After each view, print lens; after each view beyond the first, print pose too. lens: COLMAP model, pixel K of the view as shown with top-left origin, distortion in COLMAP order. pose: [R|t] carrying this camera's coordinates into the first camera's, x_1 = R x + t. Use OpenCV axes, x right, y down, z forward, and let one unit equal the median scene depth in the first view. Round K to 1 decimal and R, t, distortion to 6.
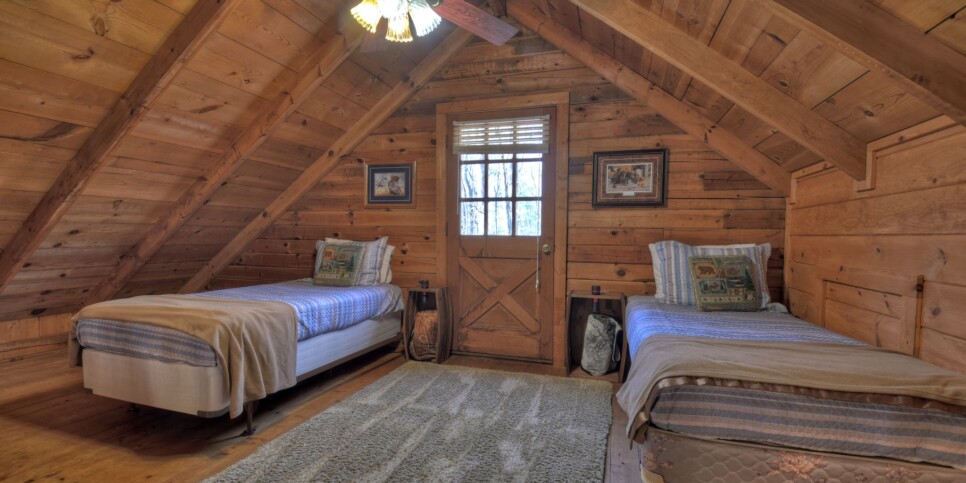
lens RADIAL K [[420.4, 0, 481.3], [0, 420.4, 253.8], [0, 0, 1]] dist [0.003180, -0.010938]
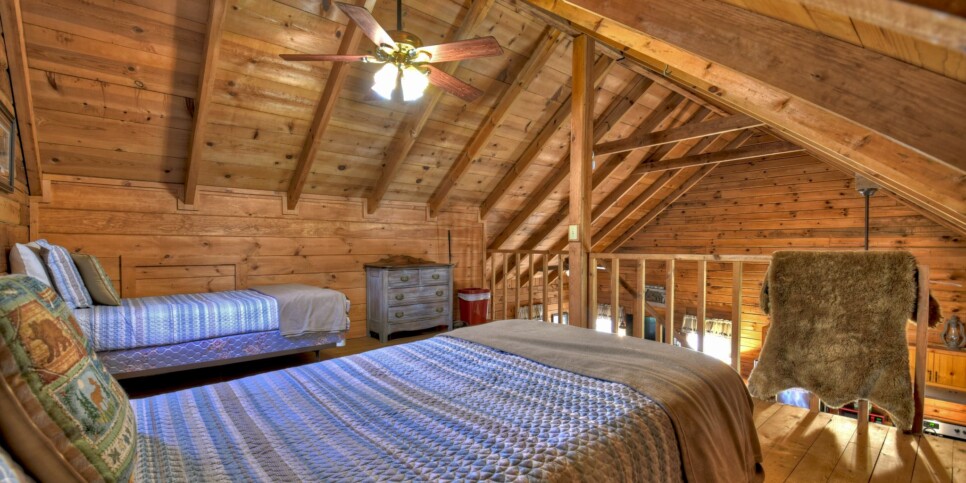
lens RADIAL K [[420.4, 0, 481.3], [0, 420.4, 253.8], [0, 0, 1]] dist [0.003180, -0.010938]
pose [[-0.854814, -0.025091, 0.518328, -0.625094], [0.008992, 0.997964, 0.063139, -0.041226], [-0.518857, 0.058633, -0.852848, 1.107159]]
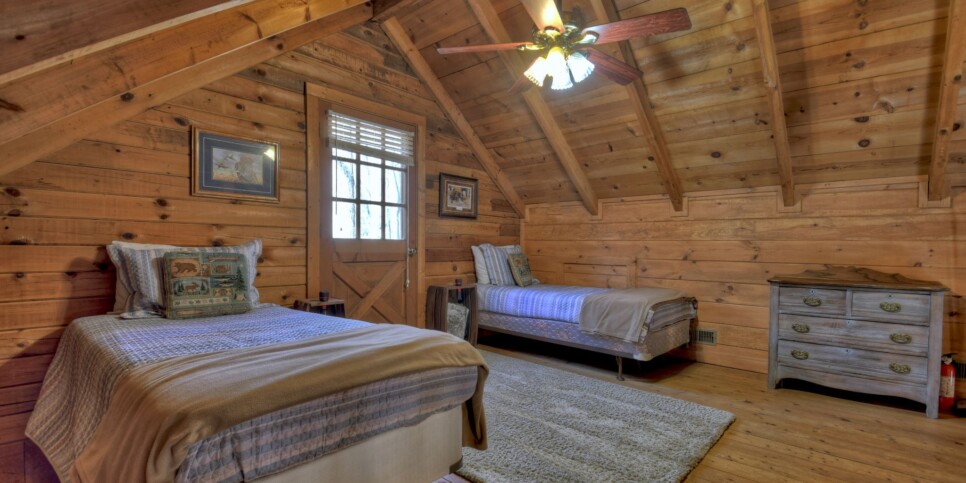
lens RADIAL K [[420.4, 0, 481.3], [0, 420.4, 253.8], [0, 0, 1]] dist [0.003180, -0.010938]
pose [[0.420502, -0.024240, 0.906968, -0.787400], [0.033371, 0.999380, 0.011238, -0.012039], [-0.906678, 0.025541, 0.421050, 0.366215]]
